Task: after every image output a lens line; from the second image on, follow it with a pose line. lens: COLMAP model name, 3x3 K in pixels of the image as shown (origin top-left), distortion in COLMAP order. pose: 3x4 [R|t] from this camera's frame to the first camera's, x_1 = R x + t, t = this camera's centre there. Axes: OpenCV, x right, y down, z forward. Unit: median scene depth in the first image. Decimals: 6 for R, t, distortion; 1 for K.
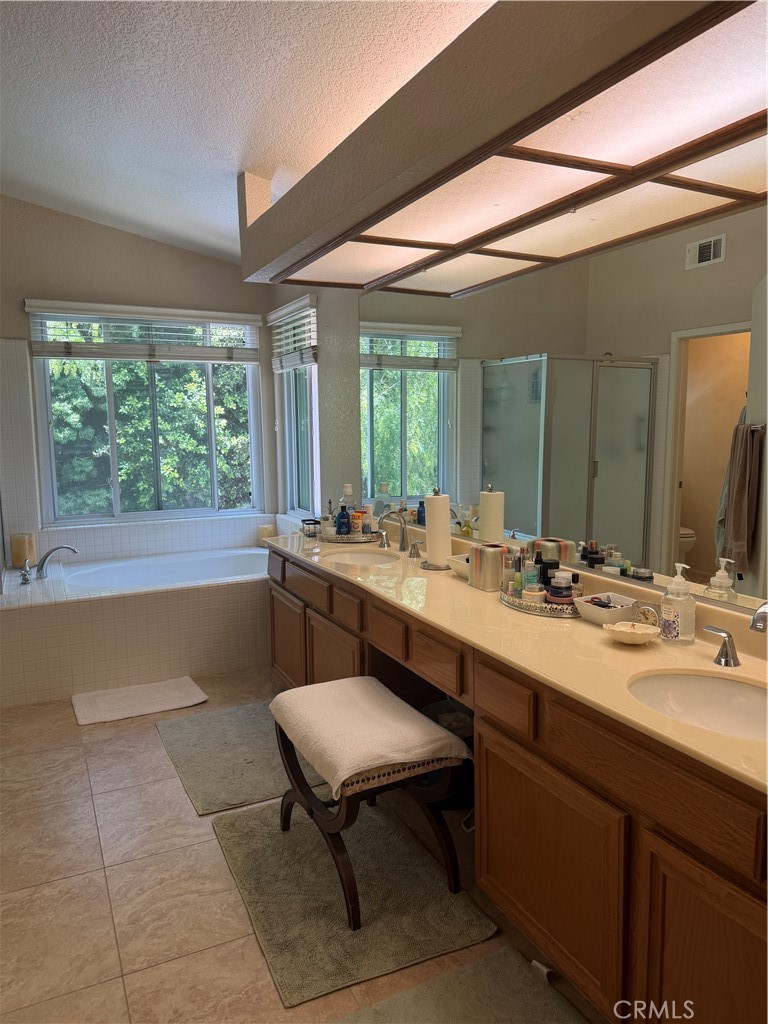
lens RADIAL K [[724.4, 0, 384.0], [0, 724.4, 512.0], [0, 0, 1]] dist [0.005595, -0.010277]
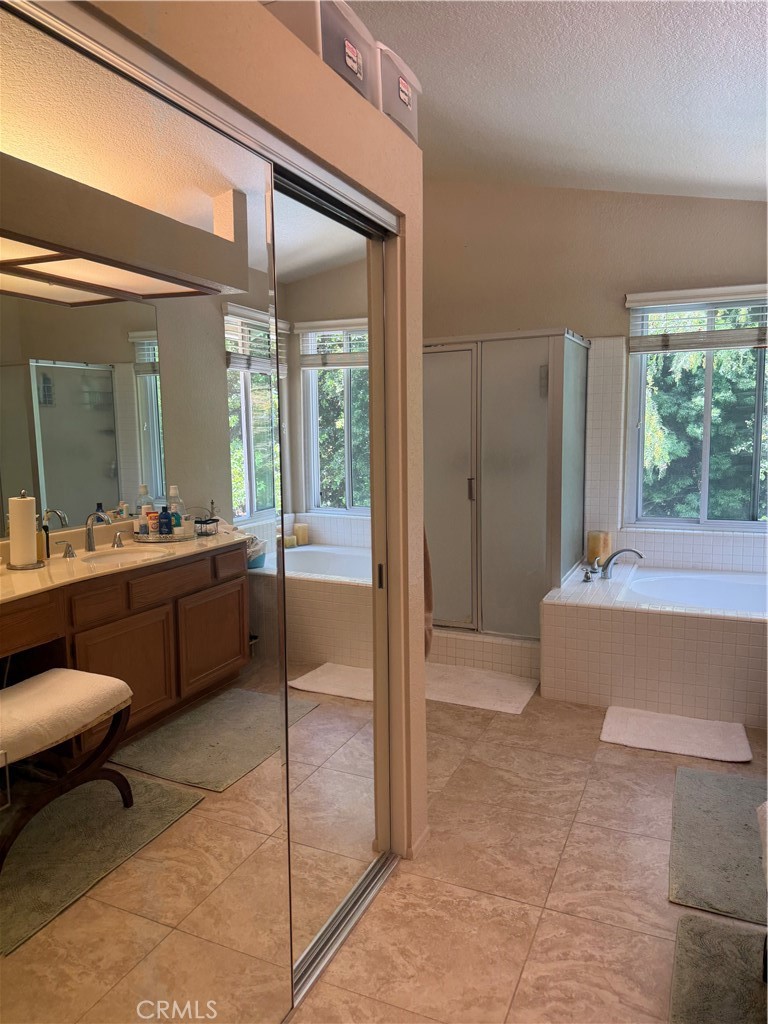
lens RADIAL K [[724.4, 0, 384.0], [0, 724.4, 512.0], [0, 0, 1]] dist [0.005595, -0.010277]
pose [[0.637697, 0.093528, -0.764588, 0.091853], [-0.086719, 0.995008, 0.049387, -0.024222], [0.765390, 0.034810, 0.642624, 0.152785]]
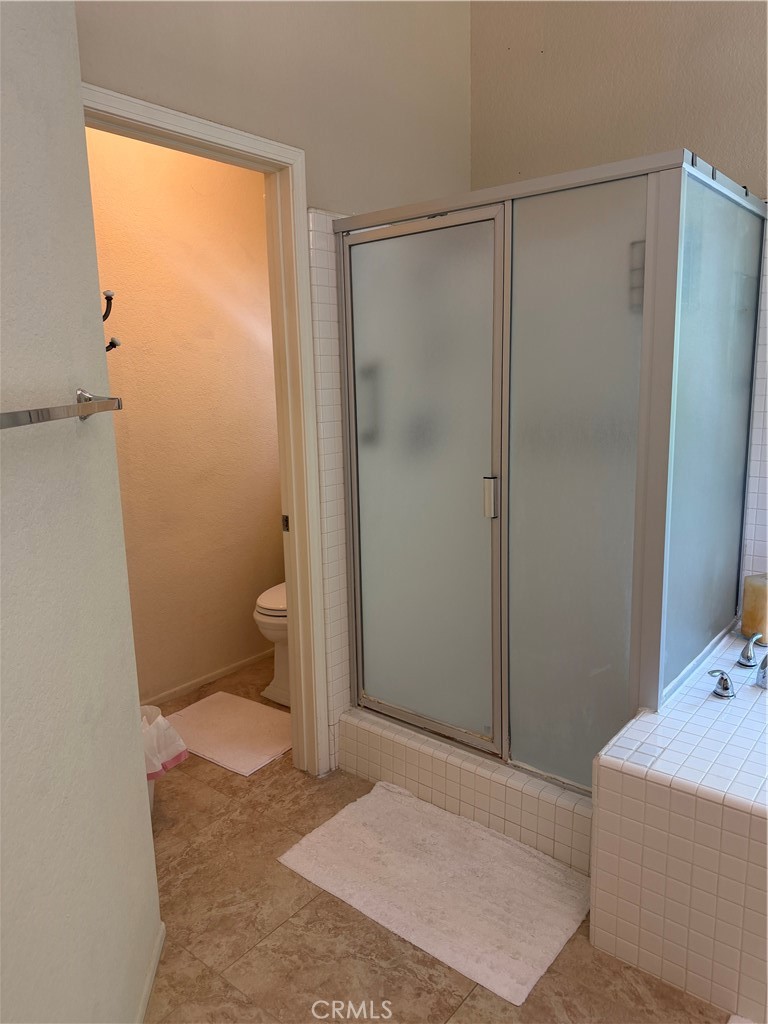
lens RADIAL K [[738.1, 0, 384.0], [0, 738.1, 512.0], [0, 0, 1]] dist [-0.036580, 0.003082]
pose [[0.419698, 0.166395, -0.892282, -0.189796], [-0.092107, 0.985786, 0.140508, -0.078221], [0.902978, 0.023215, 0.429058, 0.641625]]
